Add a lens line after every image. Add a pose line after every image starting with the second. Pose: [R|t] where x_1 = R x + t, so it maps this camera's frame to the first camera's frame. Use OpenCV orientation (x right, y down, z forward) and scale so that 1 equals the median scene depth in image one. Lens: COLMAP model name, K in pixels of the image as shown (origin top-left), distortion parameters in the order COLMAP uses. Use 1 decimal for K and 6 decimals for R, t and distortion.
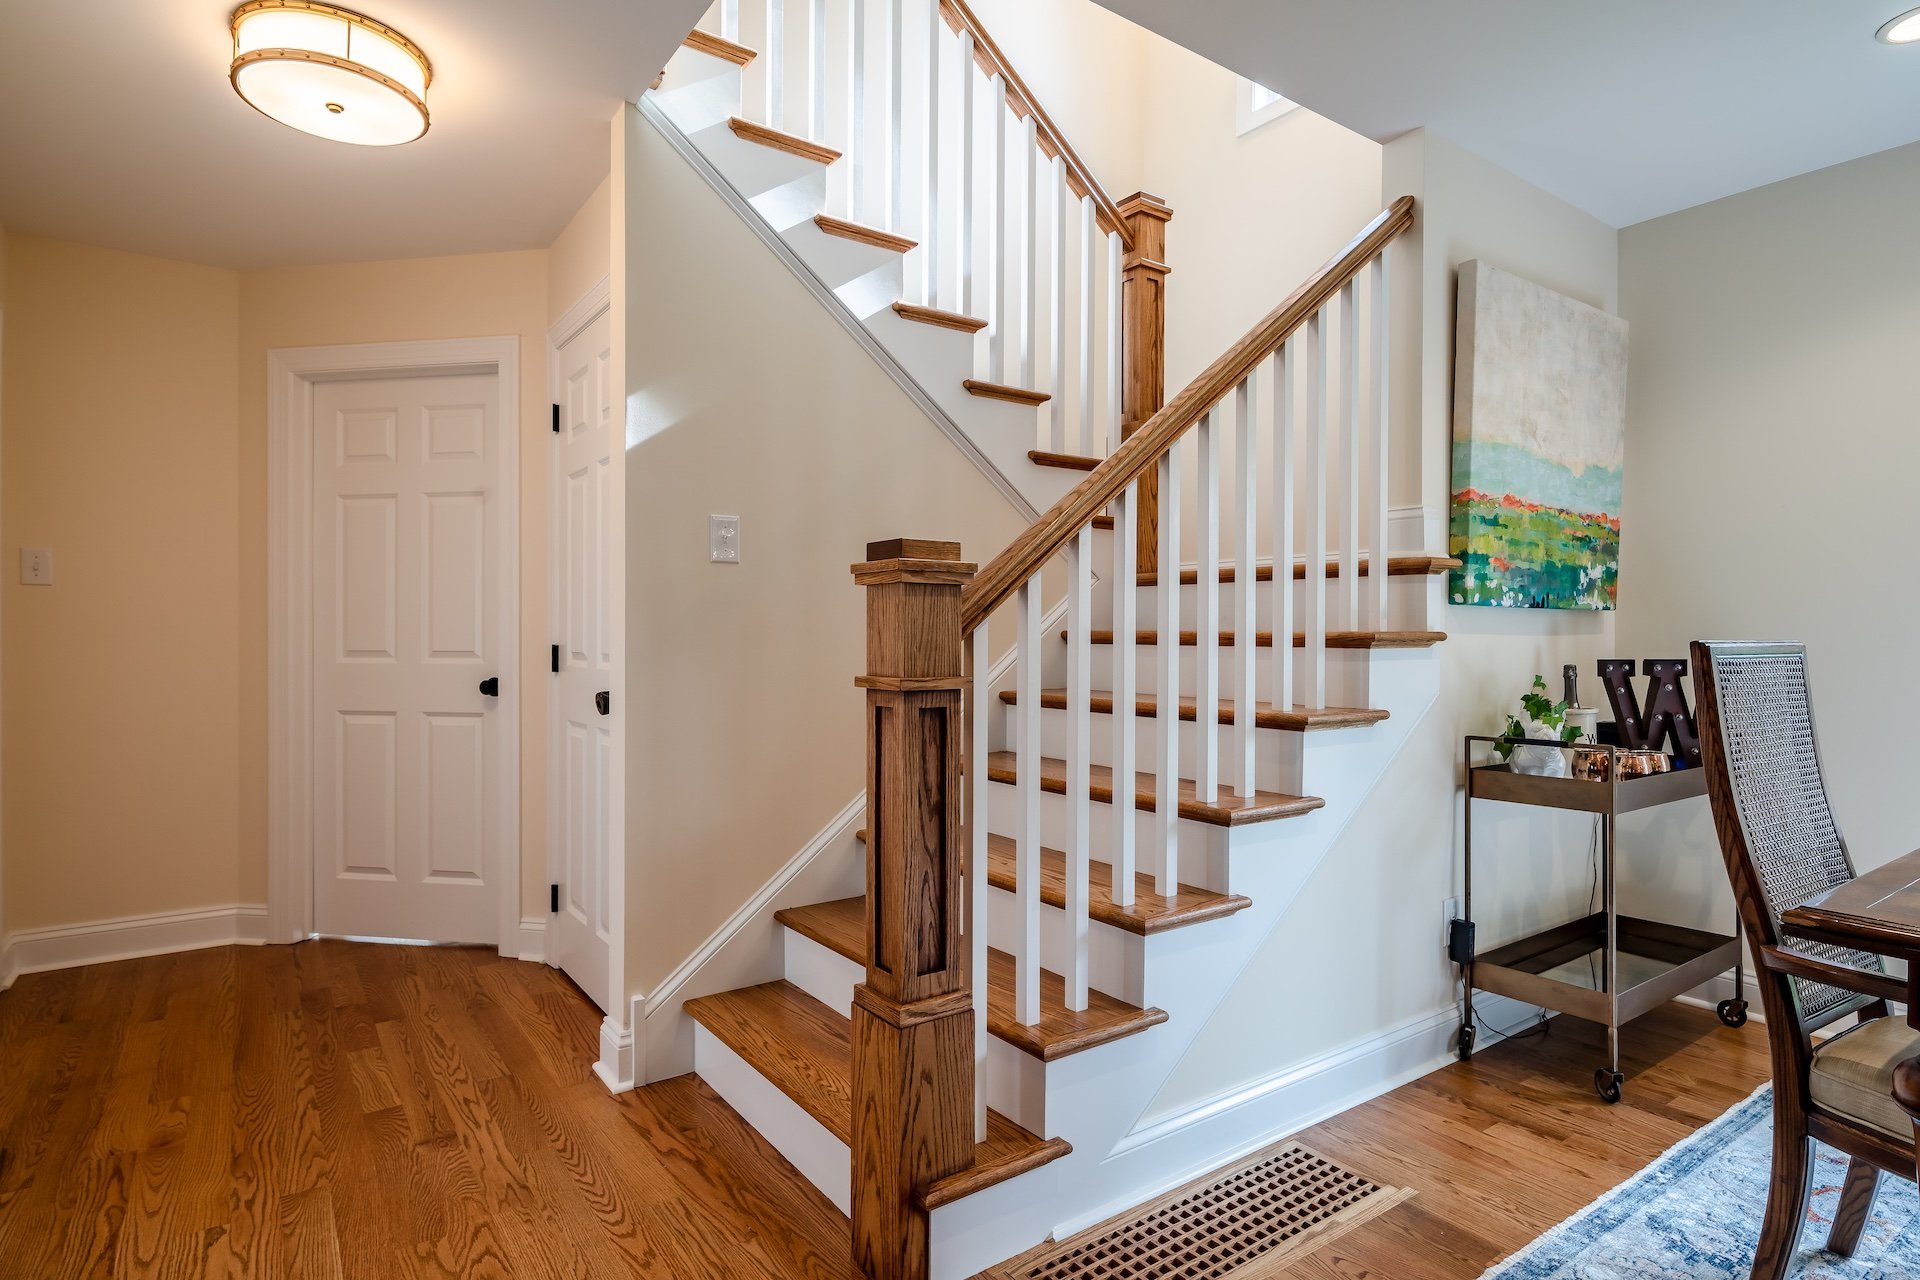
lens RADIAL K [[1005.0, 0, 962.9], [0, 1005.0, 643.8], [0, 0, 1]] dist [-0.010822, 0.002756]
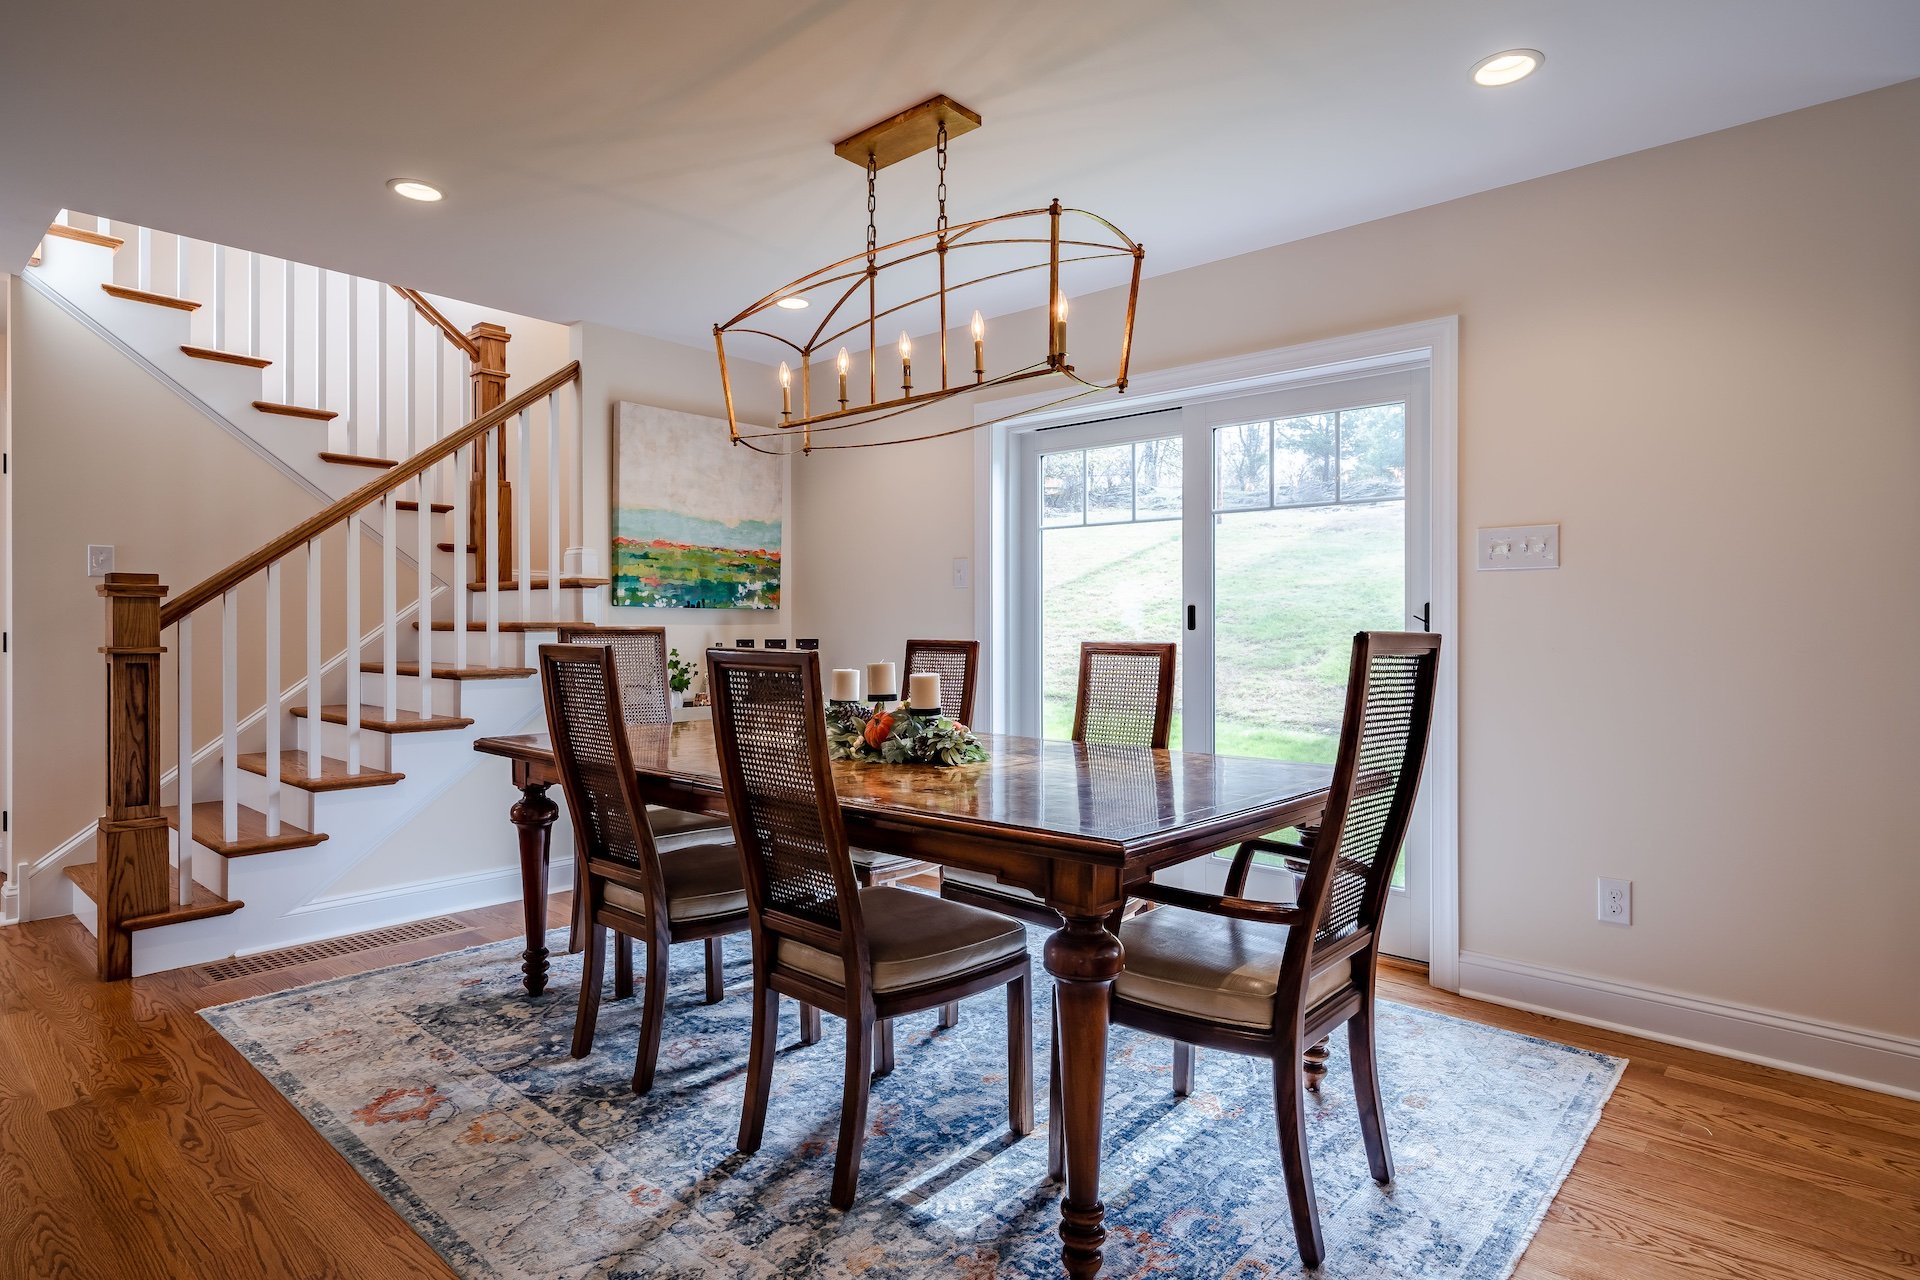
lens RADIAL K [[1005.0, 0, 968.5], [0, 1005.0, 630.7], [0, 0, 1]] dist [-0.010822, 0.002756]
pose [[0.972453, -0.001540, 0.233096, 0.650975], [0.002561, 0.999988, -0.004080, 0.009469], [-0.233087, 0.004564, 0.972445, -0.728256]]
